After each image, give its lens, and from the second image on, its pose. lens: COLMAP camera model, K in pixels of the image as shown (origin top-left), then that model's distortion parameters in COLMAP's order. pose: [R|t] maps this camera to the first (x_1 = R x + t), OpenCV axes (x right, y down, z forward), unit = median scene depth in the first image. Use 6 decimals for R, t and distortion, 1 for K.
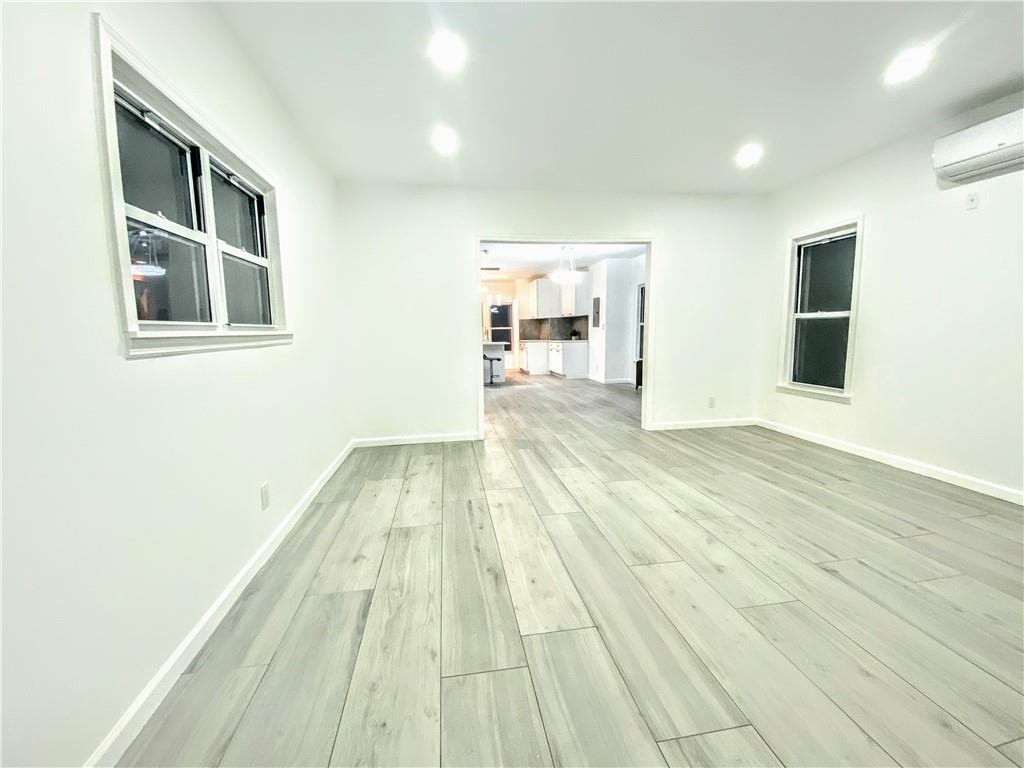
lens RADIAL K [[416.2, 0, 512.0], [0, 416.2, 384.0], [0, 0, 1]] dist [0.026893, -0.023549]
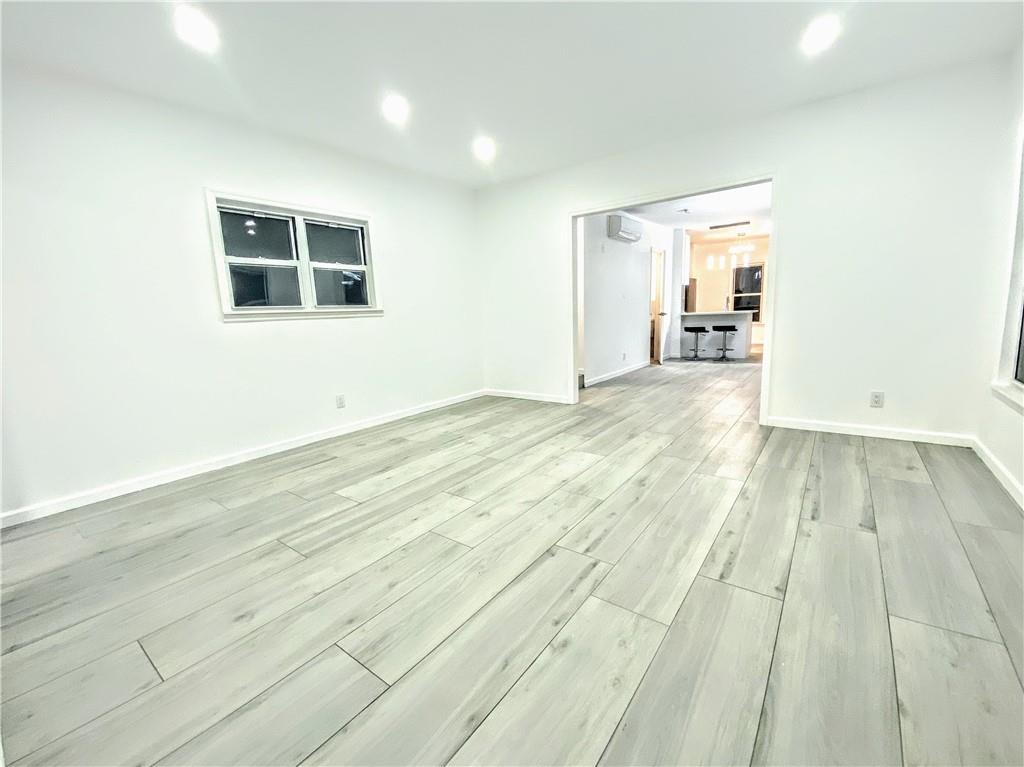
lens RADIAL K [[416.2, 0, 512.0], [0, 416.2, 383.5], [0, 0, 1]] dist [0.026893, -0.023549]
pose [[0.708214, 0.110884, -0.697236, 0.638407], [-0.061529, 0.993525, 0.095506, -0.014132], [0.703311, -0.024738, 0.710451, 0.125572]]
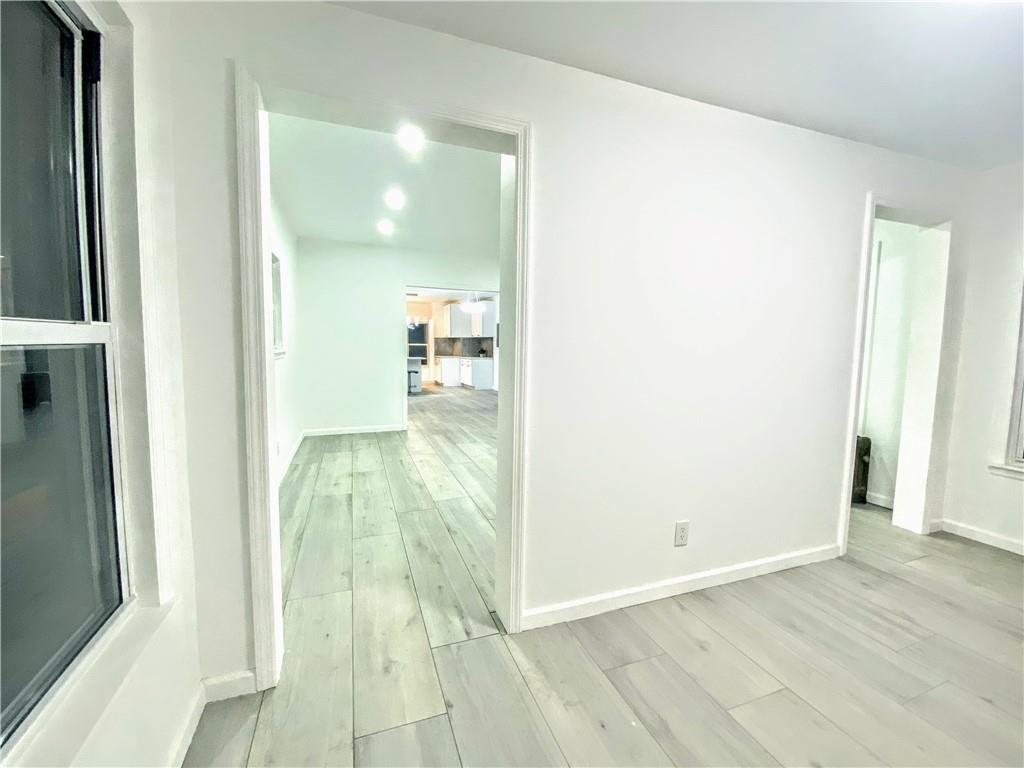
lens RADIAL K [[416.2, 0, 512.0], [0, 416.2, 384.0], [0, 0, 1]] dist [0.026893, -0.023549]
pose [[0.979522, 0.010840, 0.201046, -0.008418], [-0.003375, 0.999293, -0.037433, 0.037704], [-0.201310, 0.035988, 0.978866, -0.434458]]
